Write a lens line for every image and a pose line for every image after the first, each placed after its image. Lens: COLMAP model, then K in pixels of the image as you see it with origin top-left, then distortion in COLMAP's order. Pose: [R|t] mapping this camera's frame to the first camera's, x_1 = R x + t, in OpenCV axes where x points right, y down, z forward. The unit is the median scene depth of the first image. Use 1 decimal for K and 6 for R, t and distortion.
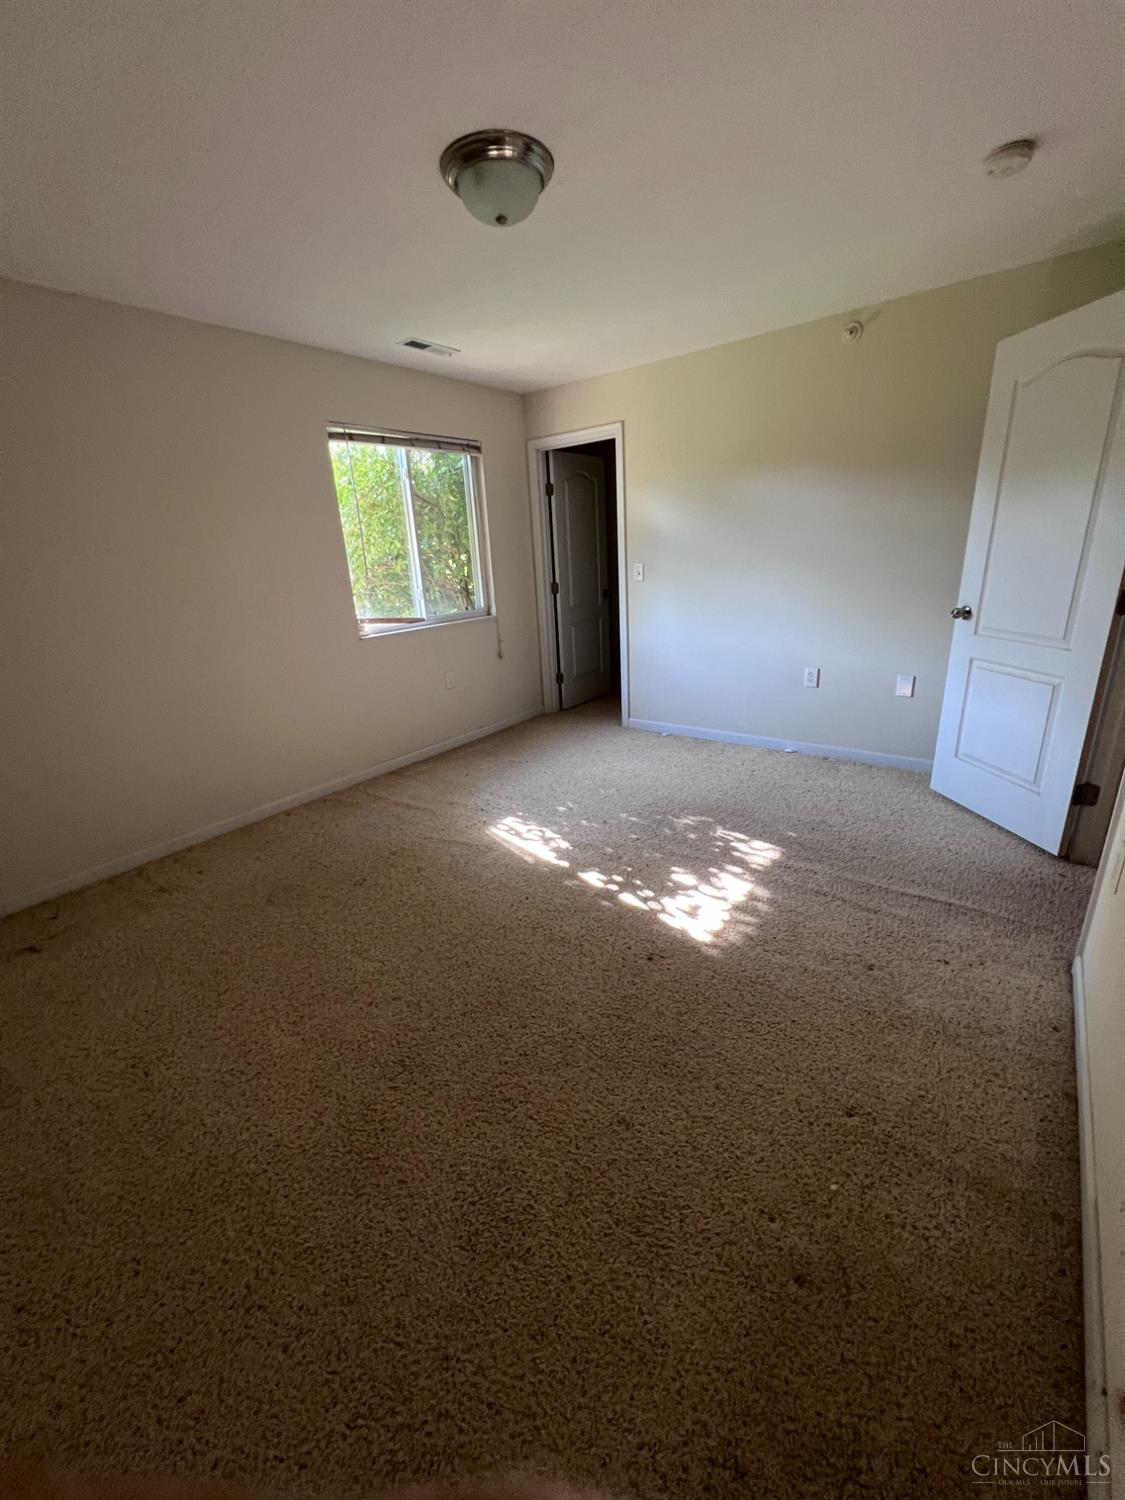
lens RADIAL K [[611.0, 0, 562.5], [0, 611.0, 750.0], [0, 0, 1]] dist [-0.020801, -0.000078]
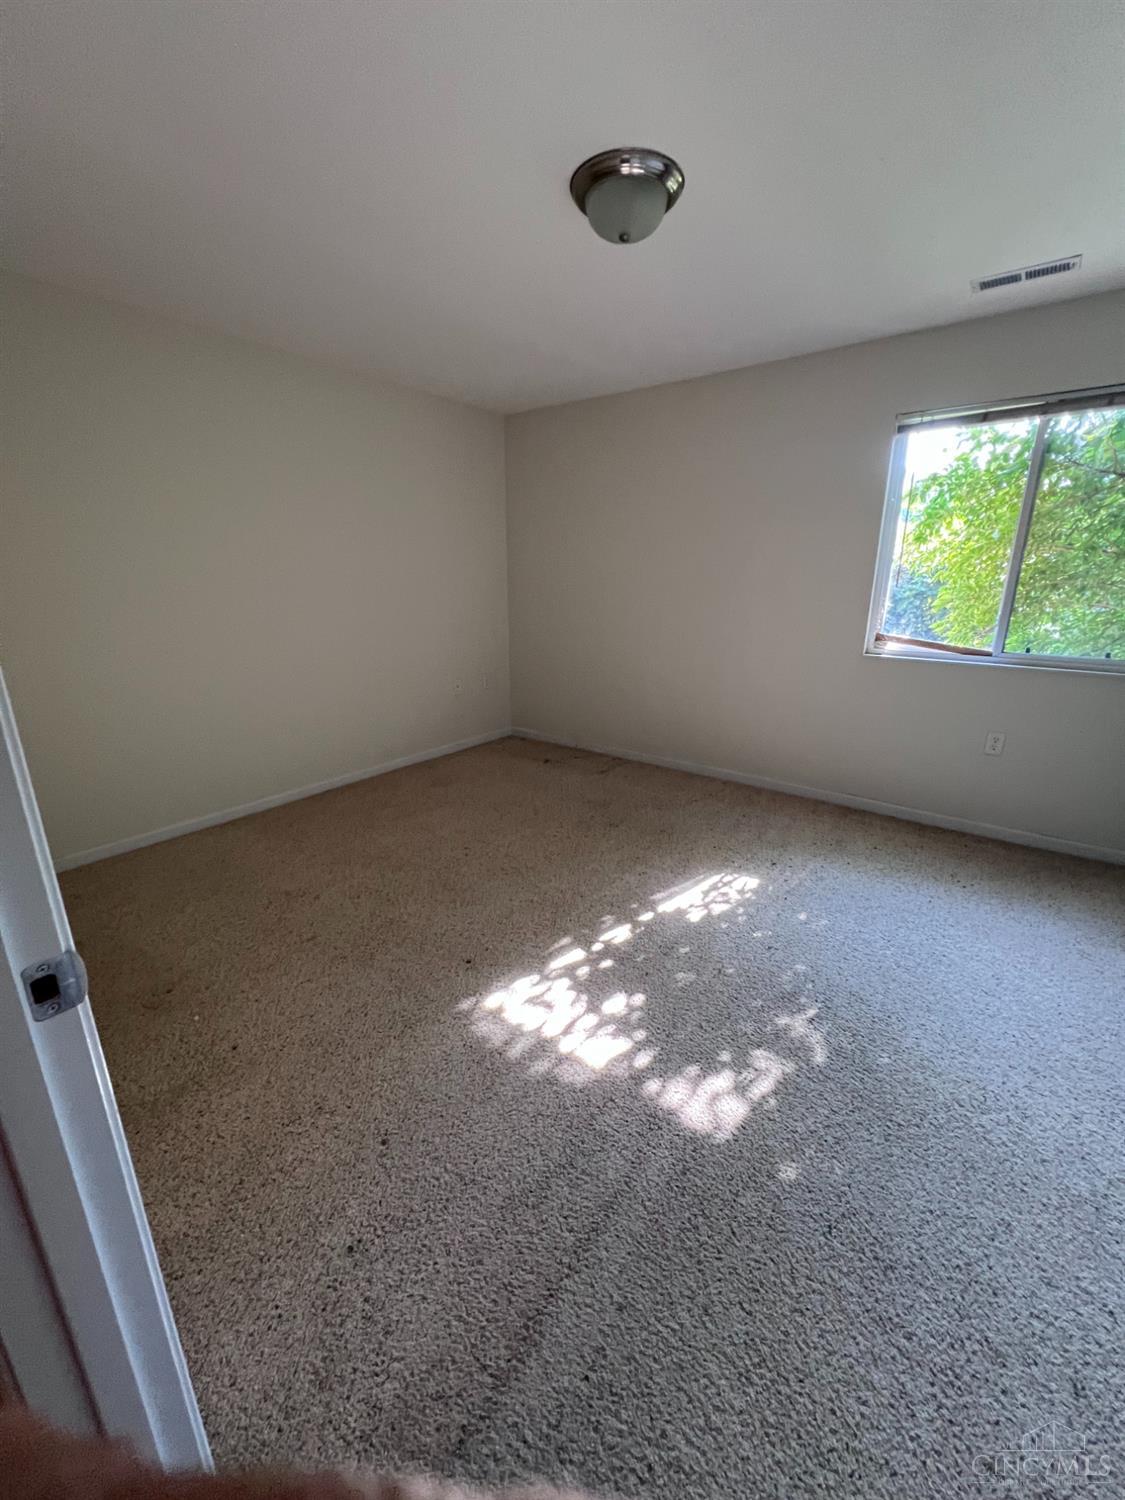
lens RADIAL K [[611.0, 0, 562.5], [0, 611.0, 750.0], [0, 0, 1]] dist [-0.020801, -0.000078]
pose [[-0.018216, 0.334068, -0.942373, 0.733810], [-0.308275, 0.894734, 0.323139, -0.270900], [0.951123, 0.296396, 0.086686, 0.697550]]
